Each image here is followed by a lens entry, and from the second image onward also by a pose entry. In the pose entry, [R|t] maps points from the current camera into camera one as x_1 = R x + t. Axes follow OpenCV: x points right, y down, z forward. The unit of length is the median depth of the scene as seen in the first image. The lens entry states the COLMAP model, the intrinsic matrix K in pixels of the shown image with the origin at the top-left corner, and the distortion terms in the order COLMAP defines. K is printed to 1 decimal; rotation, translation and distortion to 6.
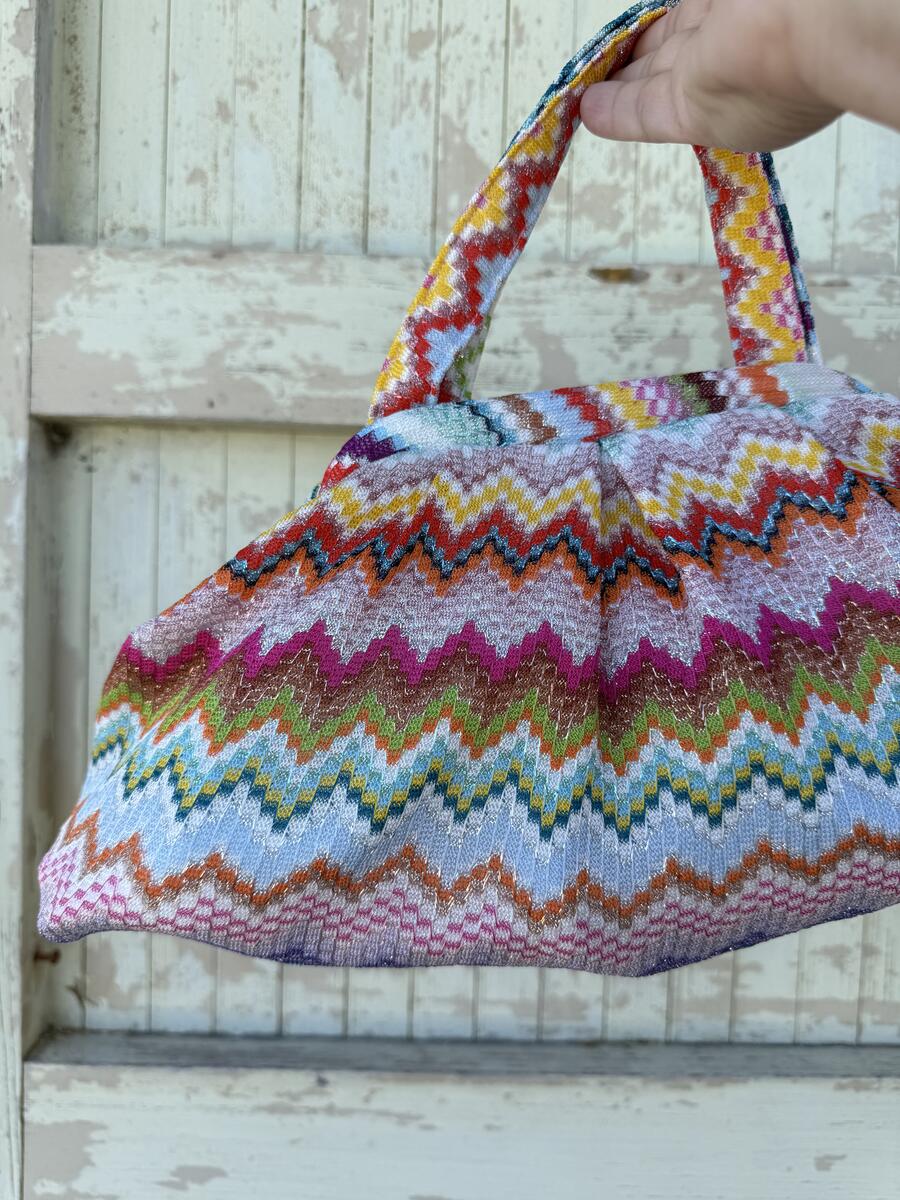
lens RADIAL K [[901.1, 0, 459.0], [0, 901.1, 604.9], [0, 0, 1]] dist [-0.037419, 0.007633]
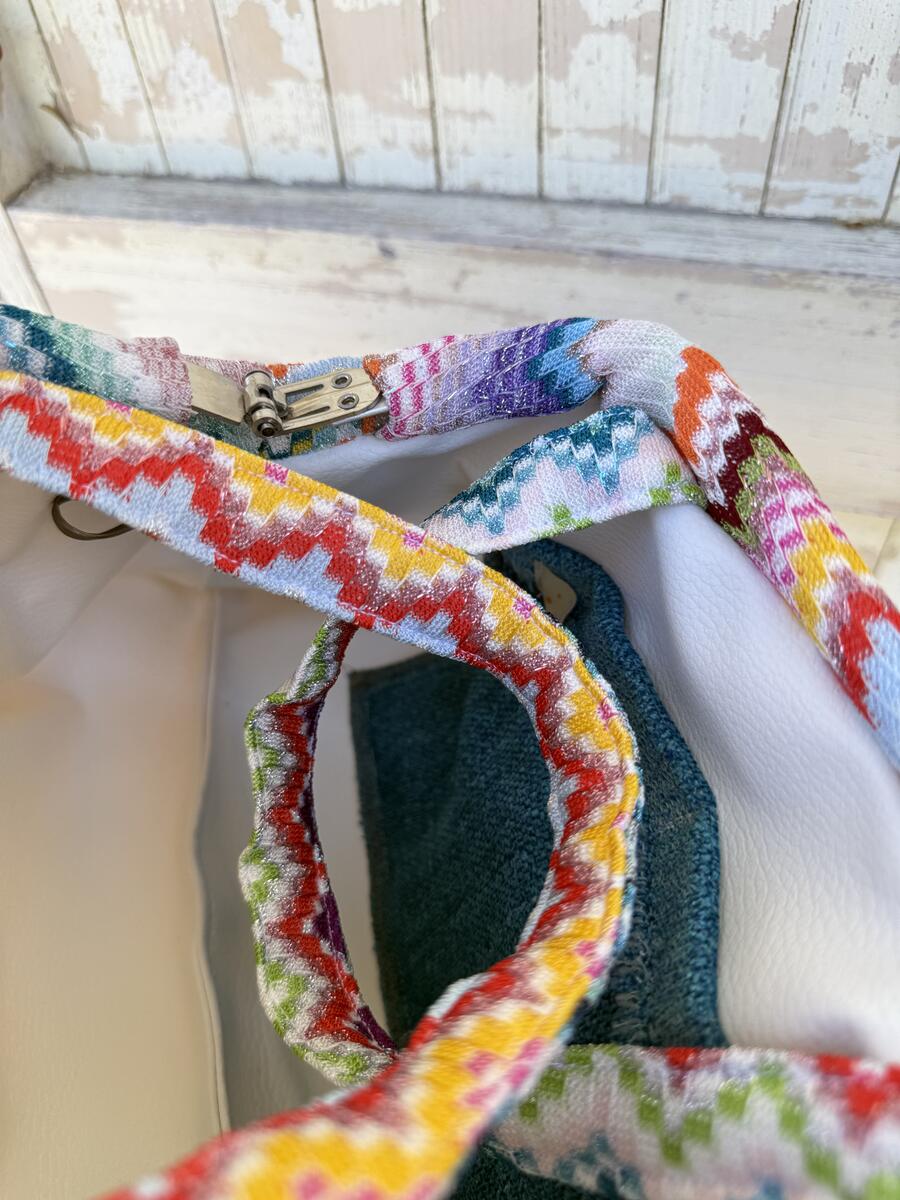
lens RADIAL K [[901.1, 0, 437.0], [0, 901.1, 582.1], [0, 0, 1]] dist [-0.037419, 0.007633]
pose [[0.935619, 0.174419, -0.306912, 0.117554], [0.100405, 0.702018, 0.705045, 0.243426], [0.338431, -0.690469, 0.639309, 0.424869]]
